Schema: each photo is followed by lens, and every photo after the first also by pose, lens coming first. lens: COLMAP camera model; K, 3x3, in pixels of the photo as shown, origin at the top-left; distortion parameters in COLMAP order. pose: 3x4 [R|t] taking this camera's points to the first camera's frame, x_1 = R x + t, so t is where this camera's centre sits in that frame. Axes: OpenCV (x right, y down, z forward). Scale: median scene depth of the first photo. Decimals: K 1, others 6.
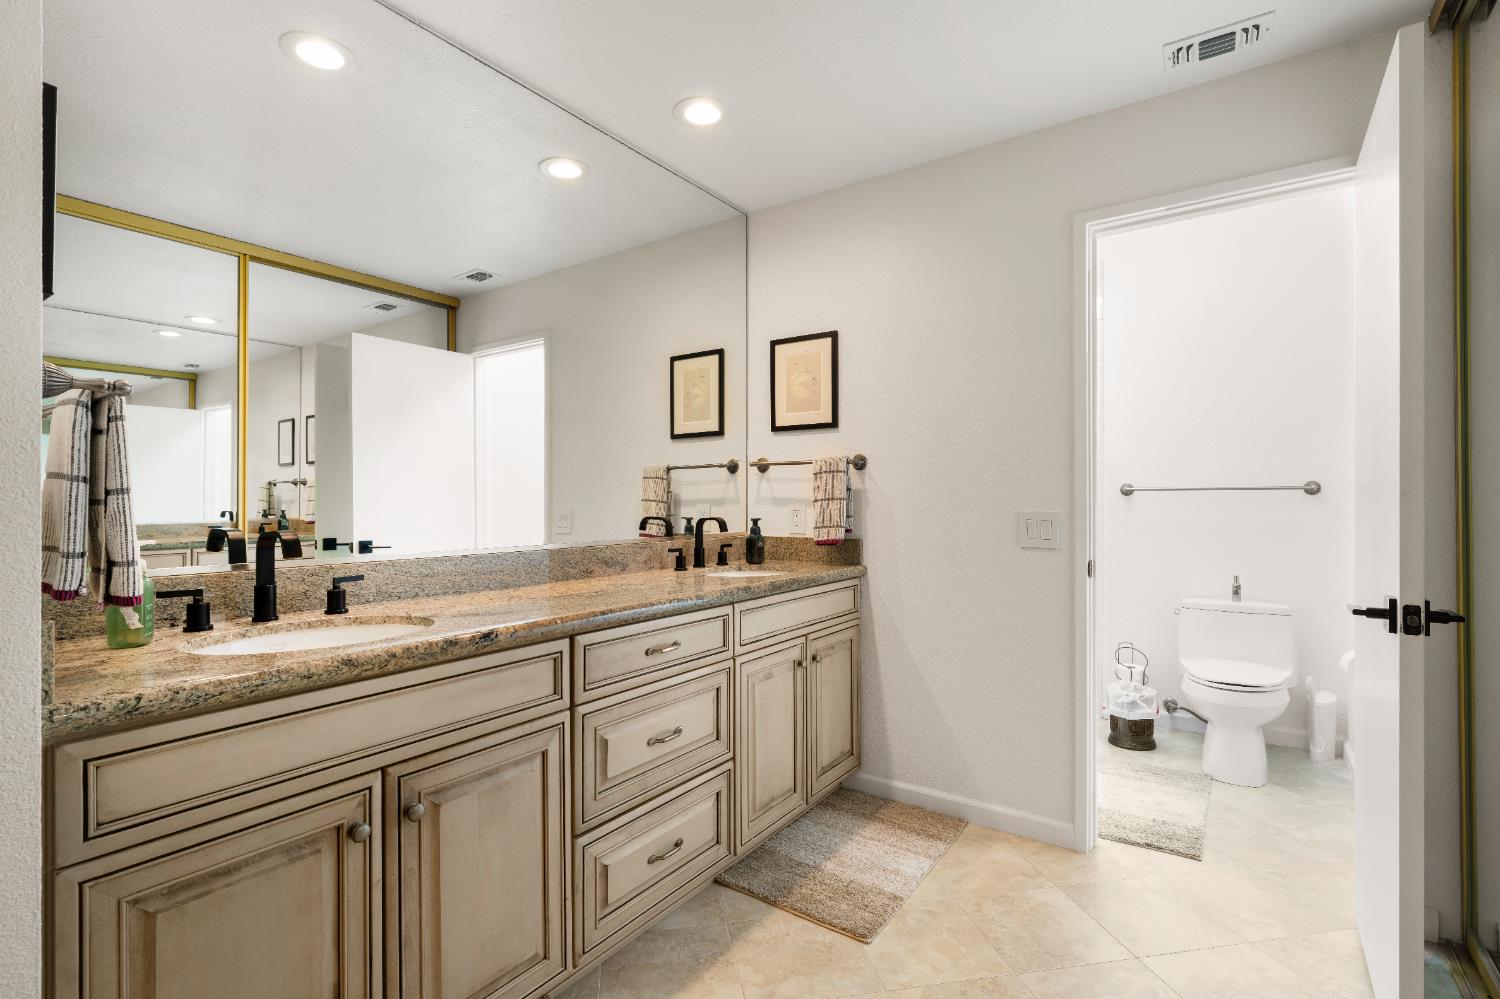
lens RADIAL K [[707.8, 0, 750.0], [0, 707.8, 499.5], [0, 0, 1]] dist [0.000282, -0.000026]
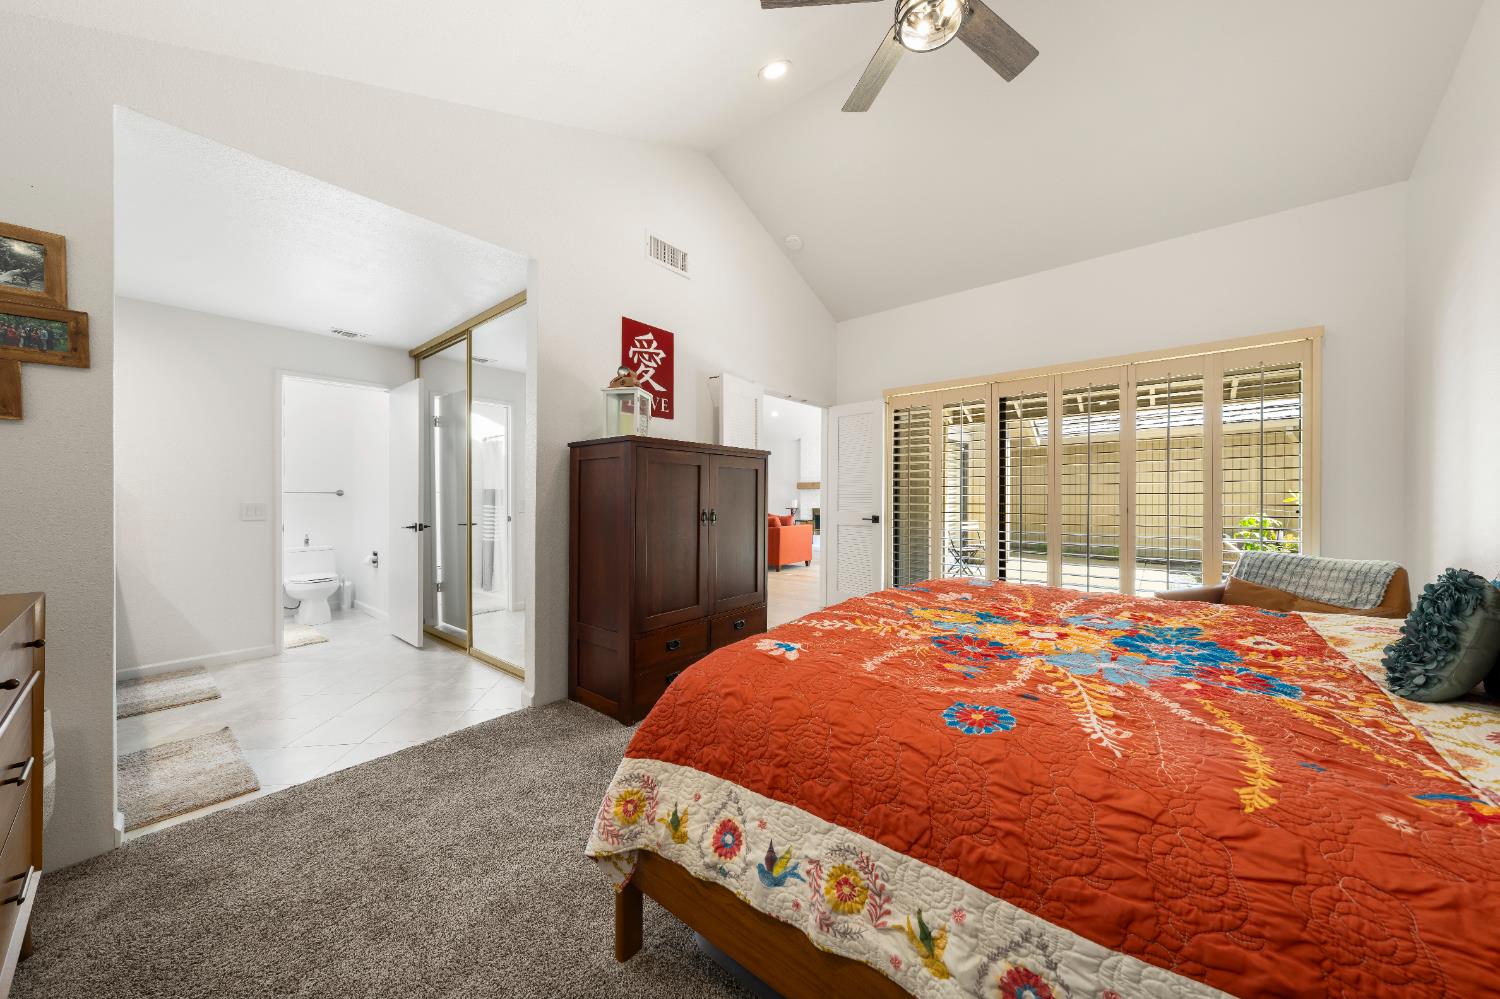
lens RADIAL K [[511.1, 0, 750.0], [0, 511.1, 499.5], [0, 0, 1]] dist [-0.002368, -0.000138]
pose [[0.077485, 0.001583, 0.996992, -0.844308], [0.002459, 0.999995, -0.001779, 0.012808], [-0.996991, 0.002589, 0.077480, -0.501057]]
